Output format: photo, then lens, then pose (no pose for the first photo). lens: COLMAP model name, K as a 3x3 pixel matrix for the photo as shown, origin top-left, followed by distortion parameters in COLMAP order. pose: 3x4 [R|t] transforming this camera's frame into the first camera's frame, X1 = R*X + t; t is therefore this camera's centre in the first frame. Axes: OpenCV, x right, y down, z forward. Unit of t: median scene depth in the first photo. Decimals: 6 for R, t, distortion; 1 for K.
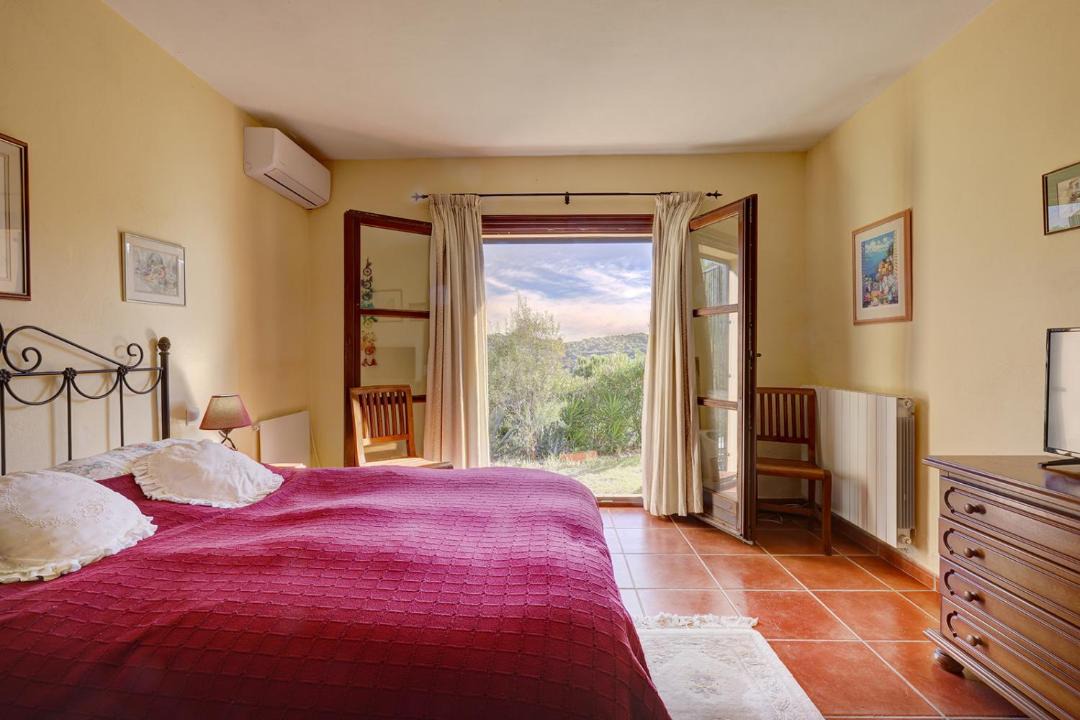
lens RADIAL K [[487.2, 0, 540.0], [0, 487.2, 360.0], [0, 0, 1]] dist [0.000444, 0.000033]
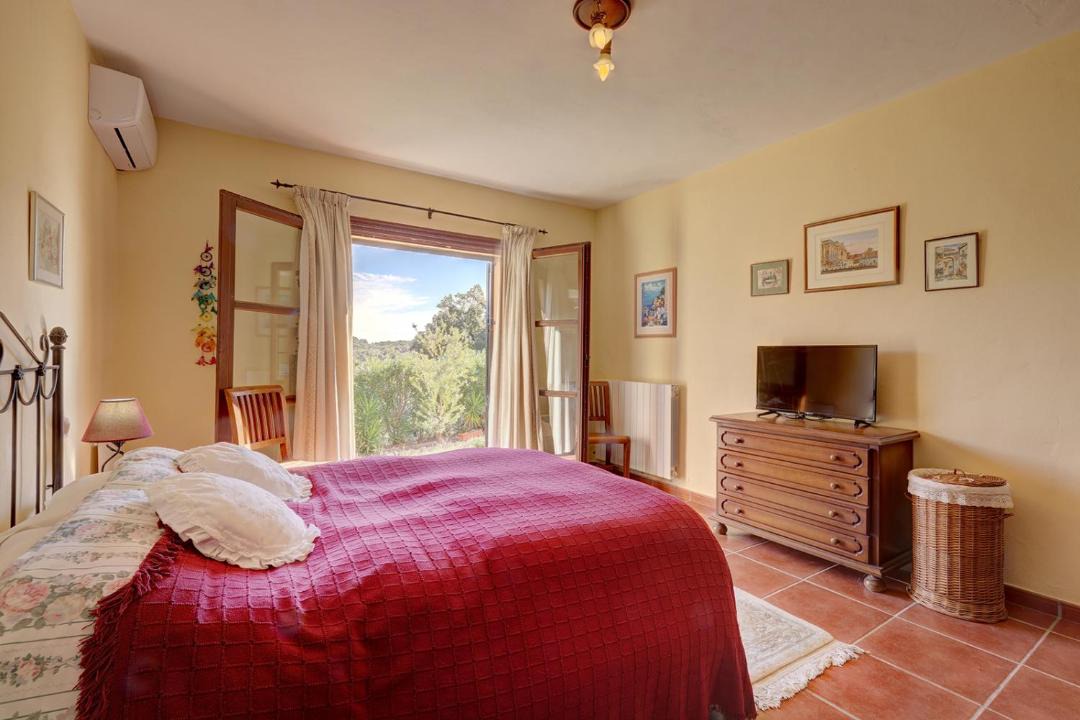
lens RADIAL K [[487.2, 0, 540.0], [0, 487.2, 360.0], [0, 0, 1]] dist [0.000444, 0.000033]
pose [[0.828138, 0.007137, 0.560479, -0.440337], [-0.006637, 0.999974, -0.002927, 0.002567], [-0.560486, -0.001296, 0.828163, -0.069948]]
